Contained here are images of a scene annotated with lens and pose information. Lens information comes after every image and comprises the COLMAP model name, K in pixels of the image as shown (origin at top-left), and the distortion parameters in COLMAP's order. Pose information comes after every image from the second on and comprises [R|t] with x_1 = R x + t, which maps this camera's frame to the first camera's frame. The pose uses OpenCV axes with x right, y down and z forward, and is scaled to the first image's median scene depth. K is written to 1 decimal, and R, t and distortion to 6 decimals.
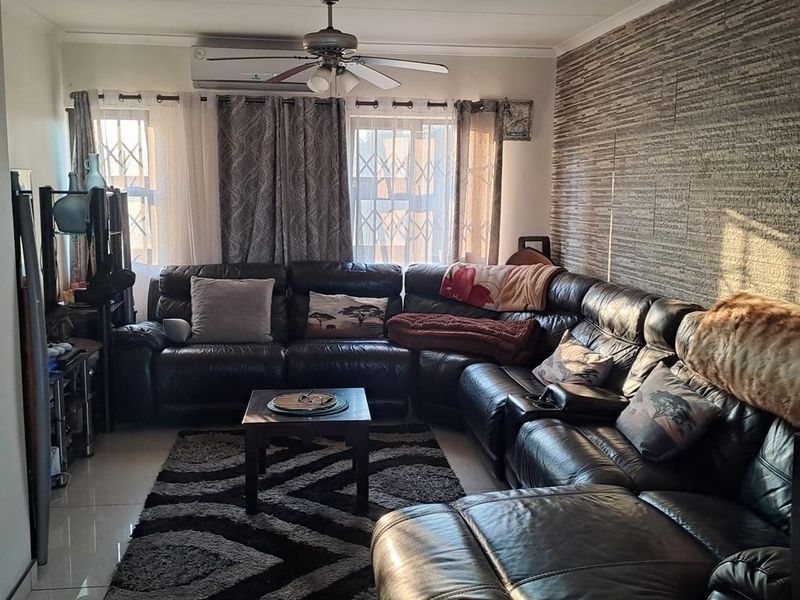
lens RADIAL K [[766.0, 0, 402.1], [0, 766.0, 299.0], [0, 0, 1]] dist [0.024459, 0.000000]
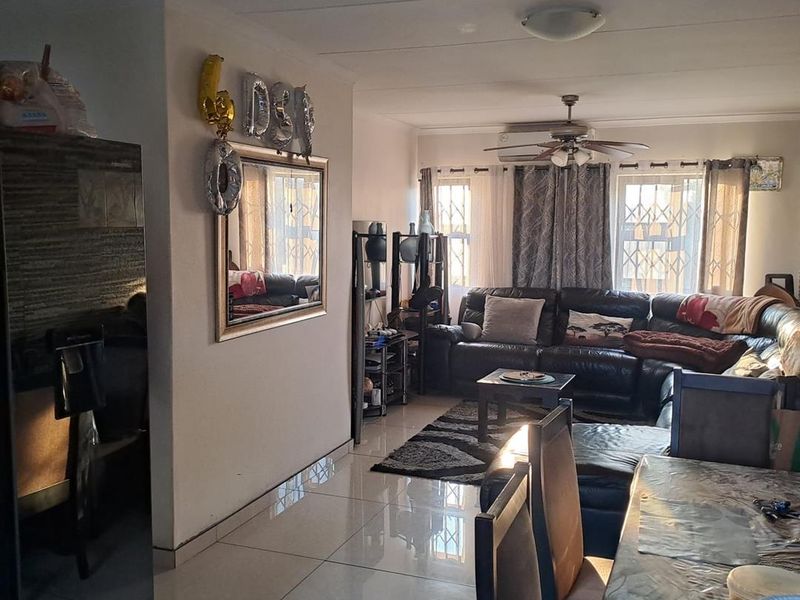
lens RADIAL K [[766.0, 0, 399.0], [0, 766.0, 301.0], [0, 0, 1]] dist [0.024459, 0.000000]
pose [[0.872376, 0.042493, -0.486985, 0.263035], [-0.067677, 0.997120, -0.034230, 0.039559], [0.484128, 0.062819, 0.872739, -0.295021]]
